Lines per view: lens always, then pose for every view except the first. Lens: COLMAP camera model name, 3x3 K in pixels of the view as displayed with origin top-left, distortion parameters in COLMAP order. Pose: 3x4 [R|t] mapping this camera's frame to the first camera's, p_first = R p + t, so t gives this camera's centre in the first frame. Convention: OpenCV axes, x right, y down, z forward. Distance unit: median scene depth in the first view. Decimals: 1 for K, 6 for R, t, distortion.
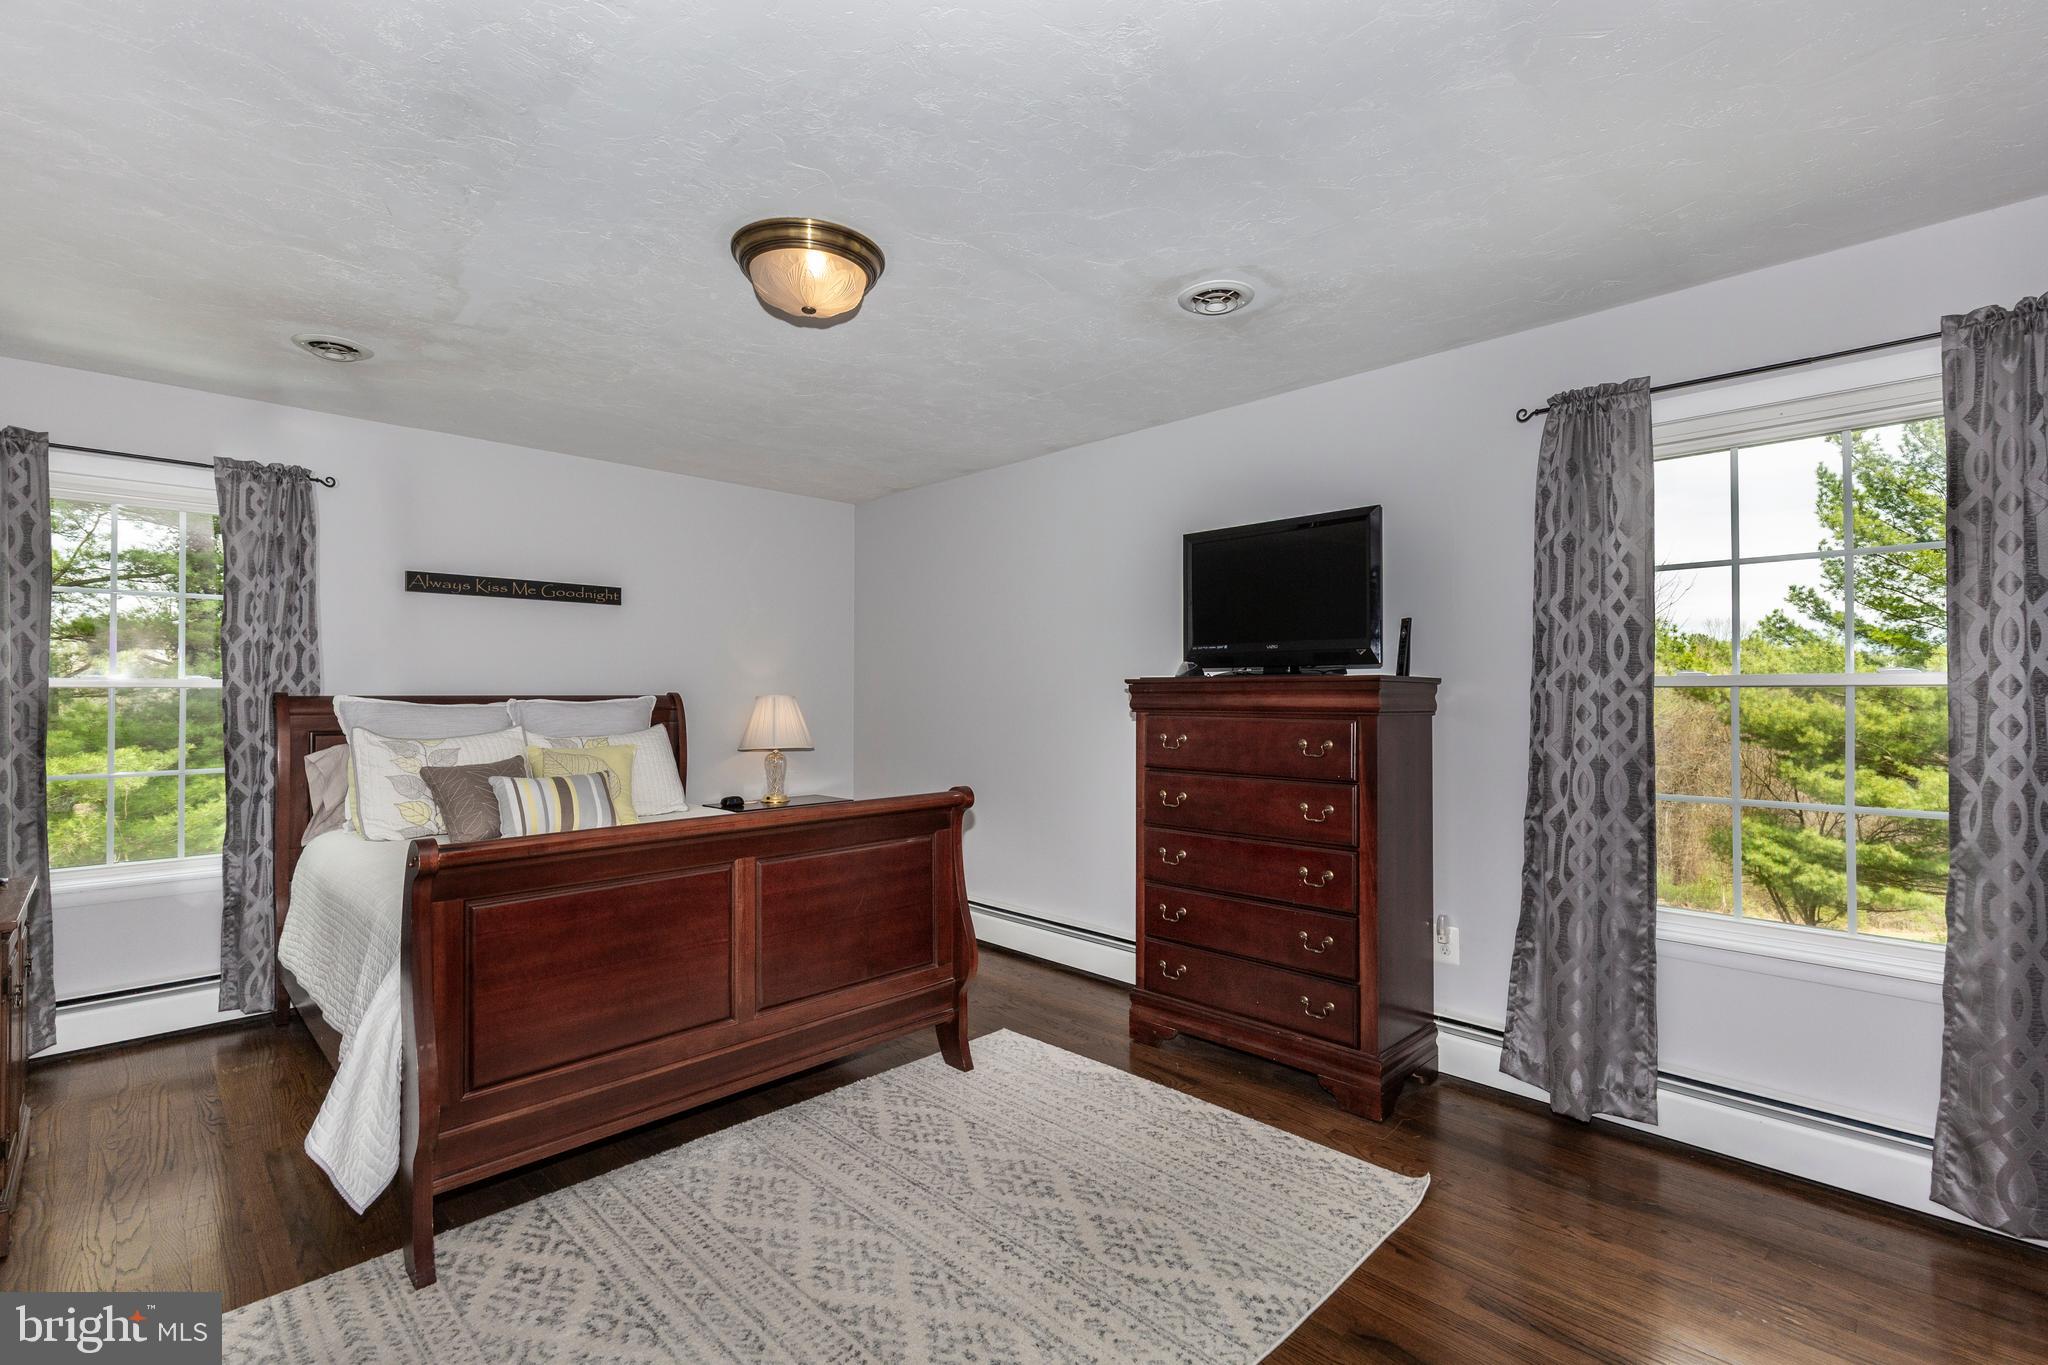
lens RADIAL K [[933.8, 0, 1023.2], [0, 933.8, 688.2], [0, 0, 1]] dist [0.005719, -0.002549]
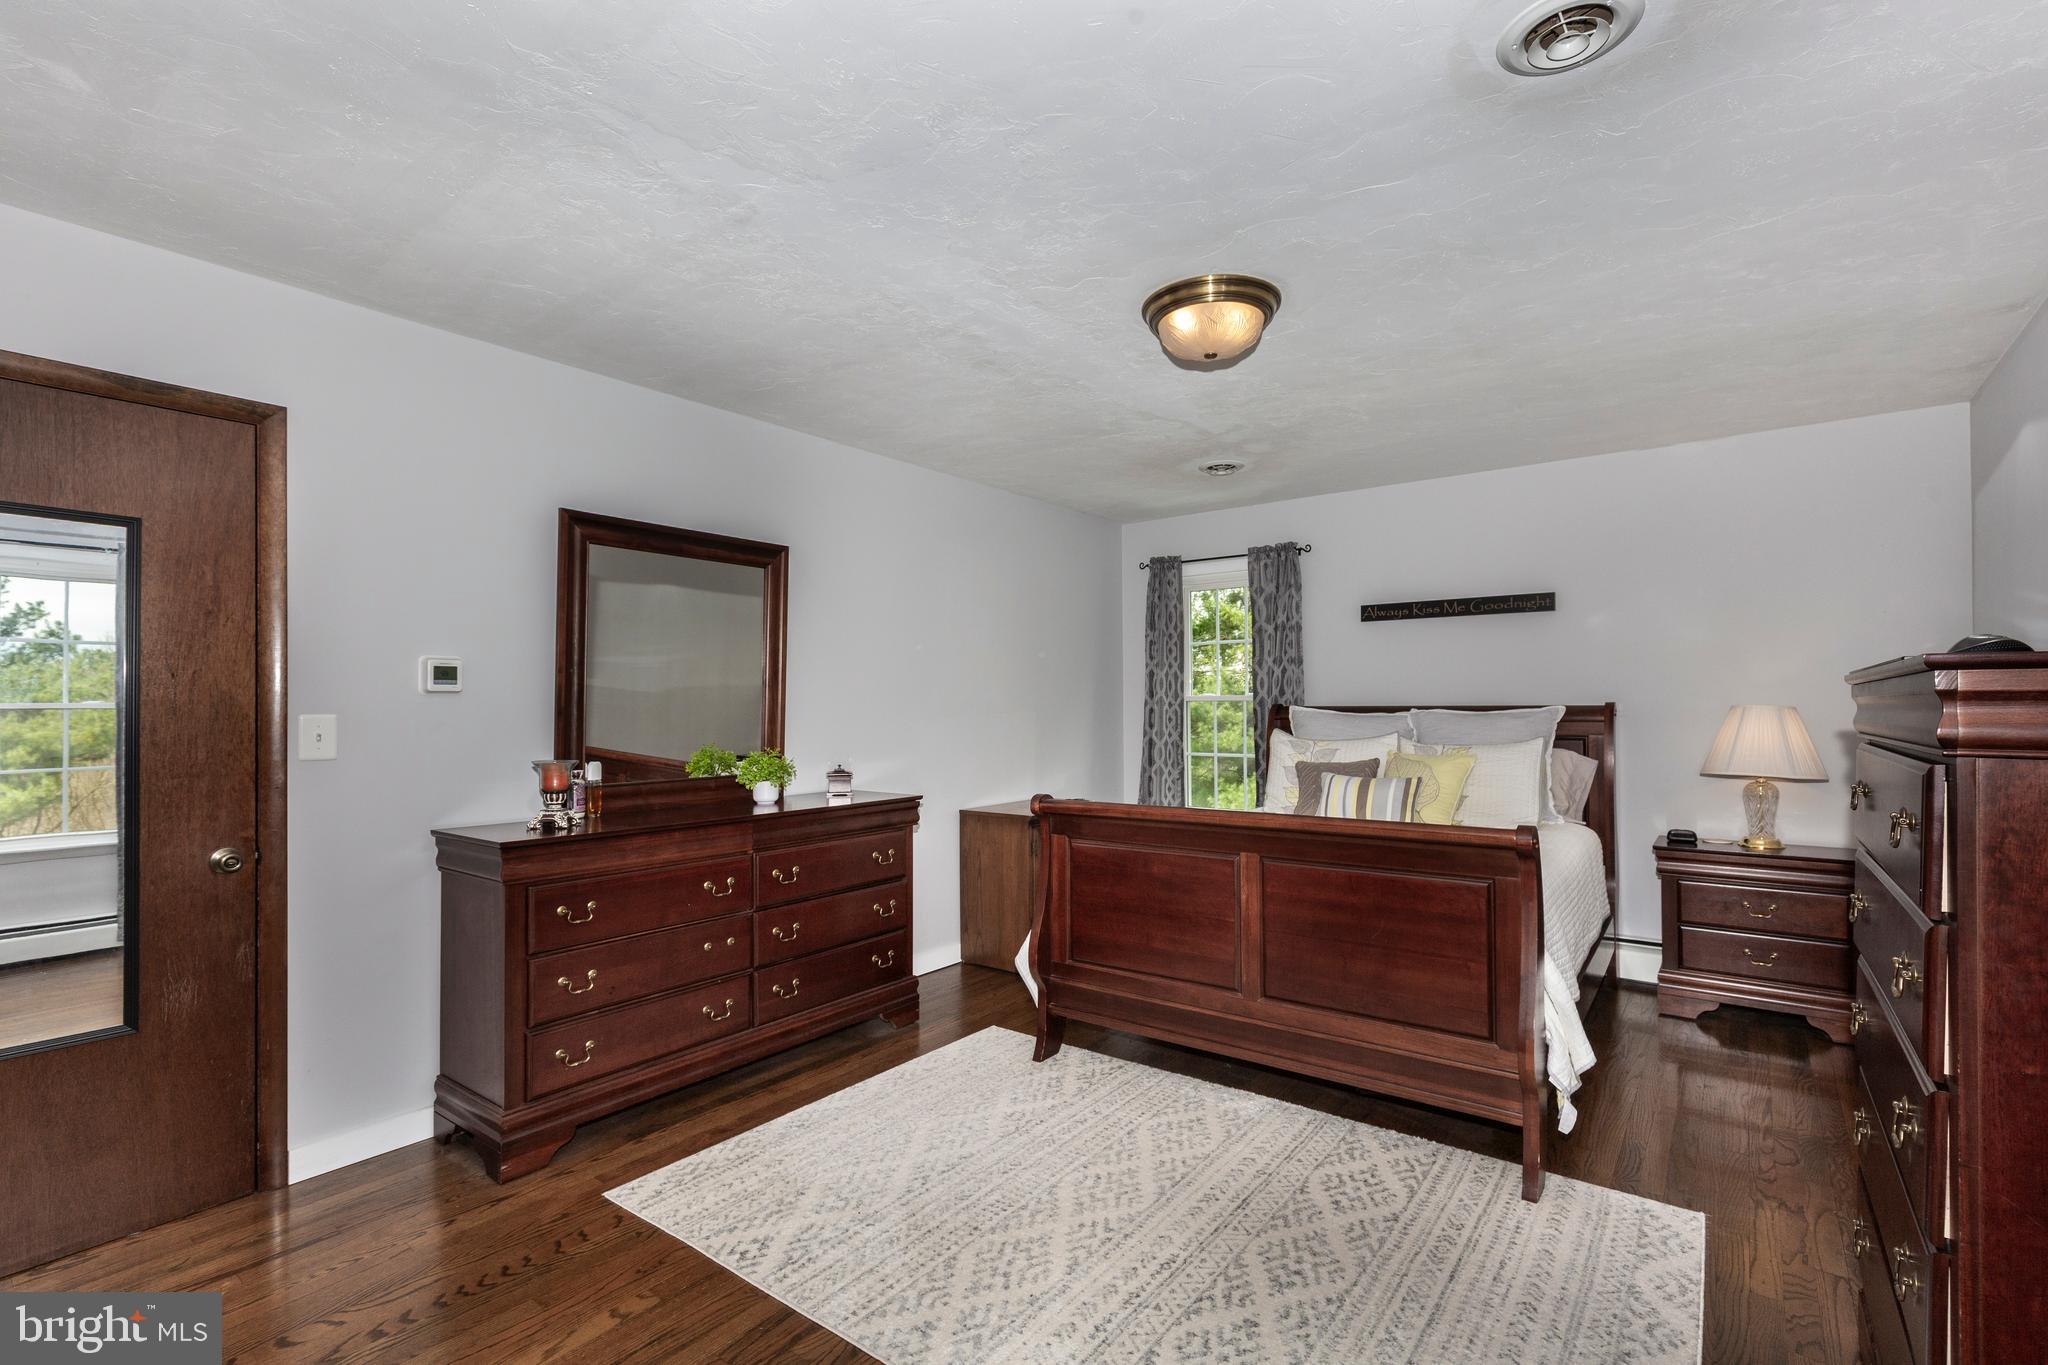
lens RADIAL K [[933.8, 0, 1020.6], [0, 933.8, 700.6], [0, 0, 1]] dist [0.005719, -0.002549]
pose [[0.117968, -0.004685, -0.993006, 0.706879], [0.009061, 0.999952, -0.003641, 0.001851], [0.992976, -0.008568, 0.118005, 0.547066]]
